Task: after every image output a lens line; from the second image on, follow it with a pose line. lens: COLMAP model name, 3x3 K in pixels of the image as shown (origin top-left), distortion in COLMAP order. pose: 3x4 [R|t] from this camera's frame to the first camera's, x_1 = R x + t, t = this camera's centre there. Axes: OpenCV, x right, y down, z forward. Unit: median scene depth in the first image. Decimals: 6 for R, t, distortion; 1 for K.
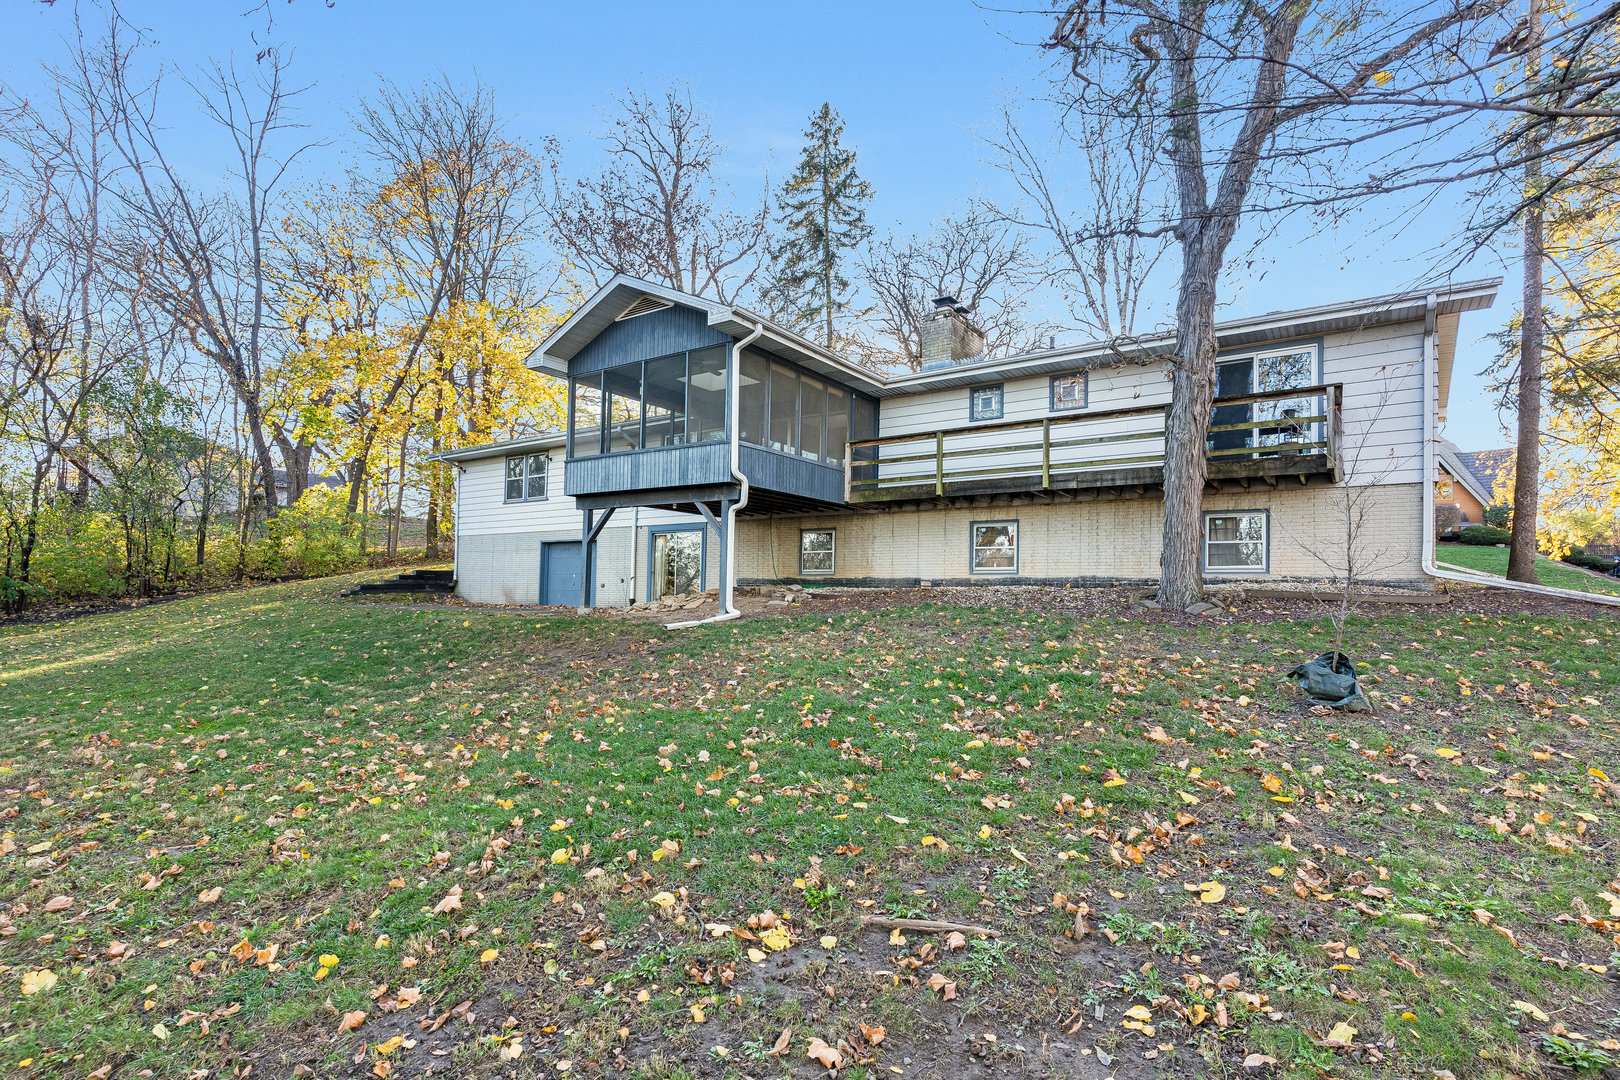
lens RADIAL K [[780.5, 0, 833.7], [0, 780.5, 584.5], [0, 0, 1]] dist [-0.004285, -0.000043]
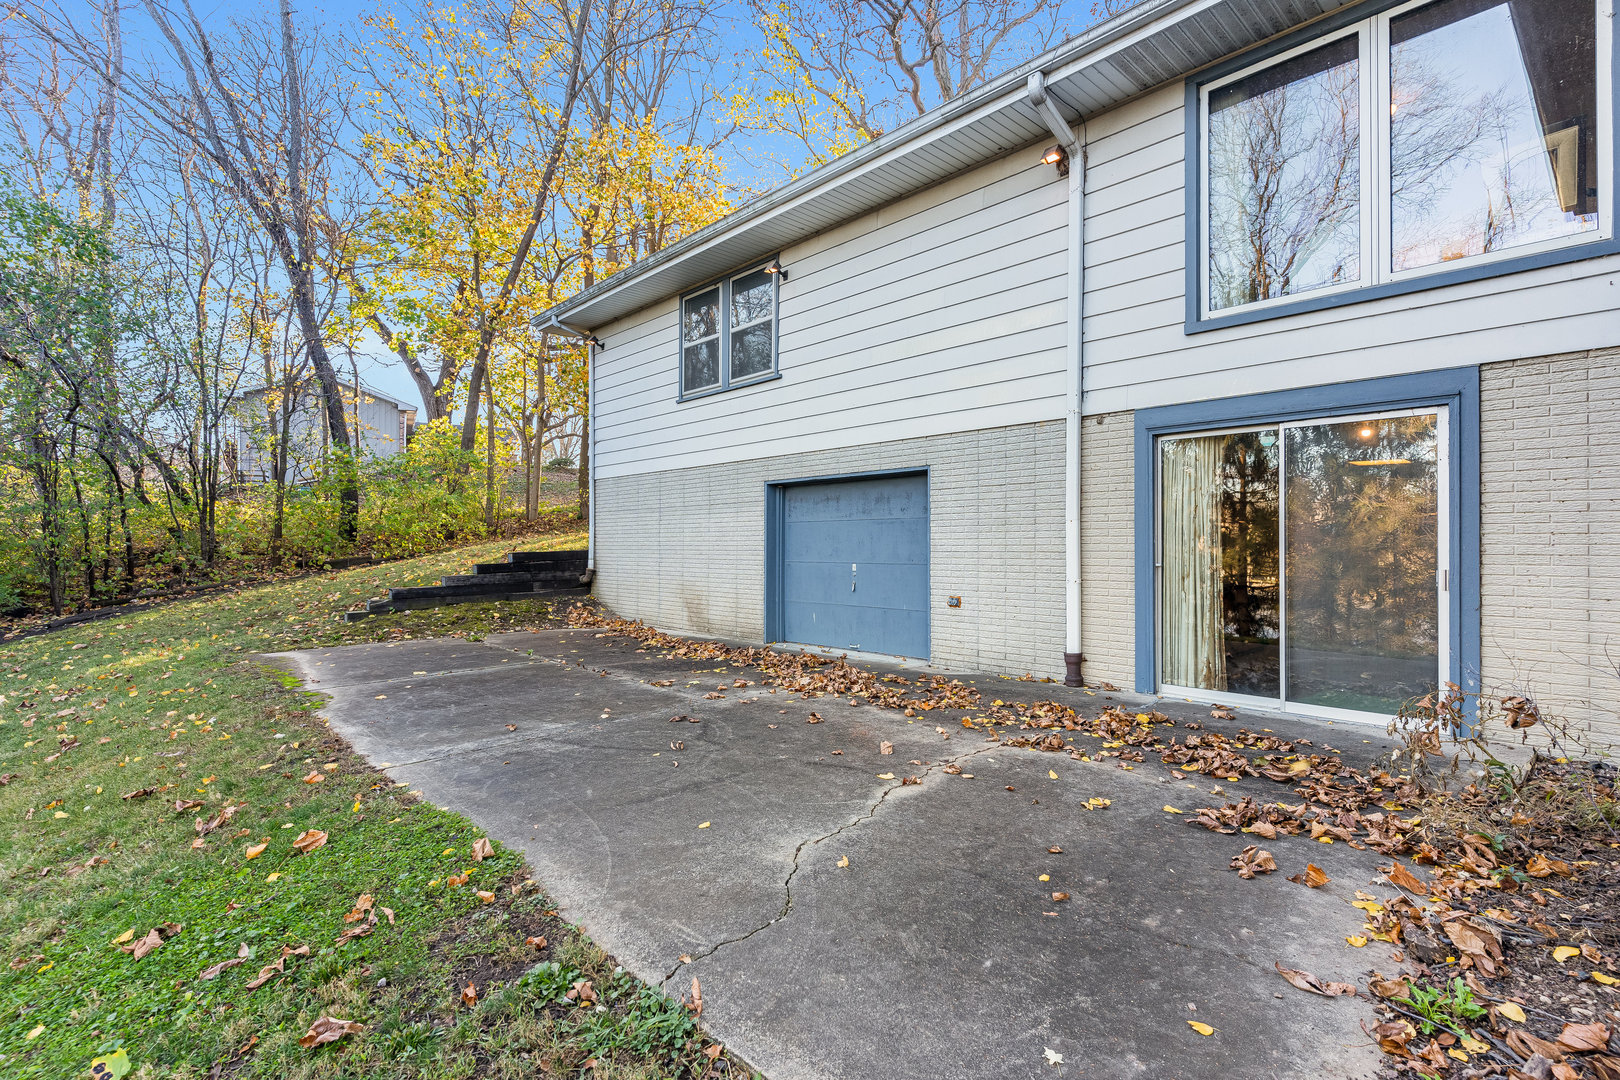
lens RADIAL K [[780.5, 0, 806.2], [0, 780.5, 542.5], [0, 0, 1]] dist [-0.004285, -0.000043]
pose [[0.970033, -0.018254, -0.242286, -0.248710], [0.021186, 0.999730, 0.009501, -0.026130], [0.242047, -0.014350, 0.970158, 0.590836]]
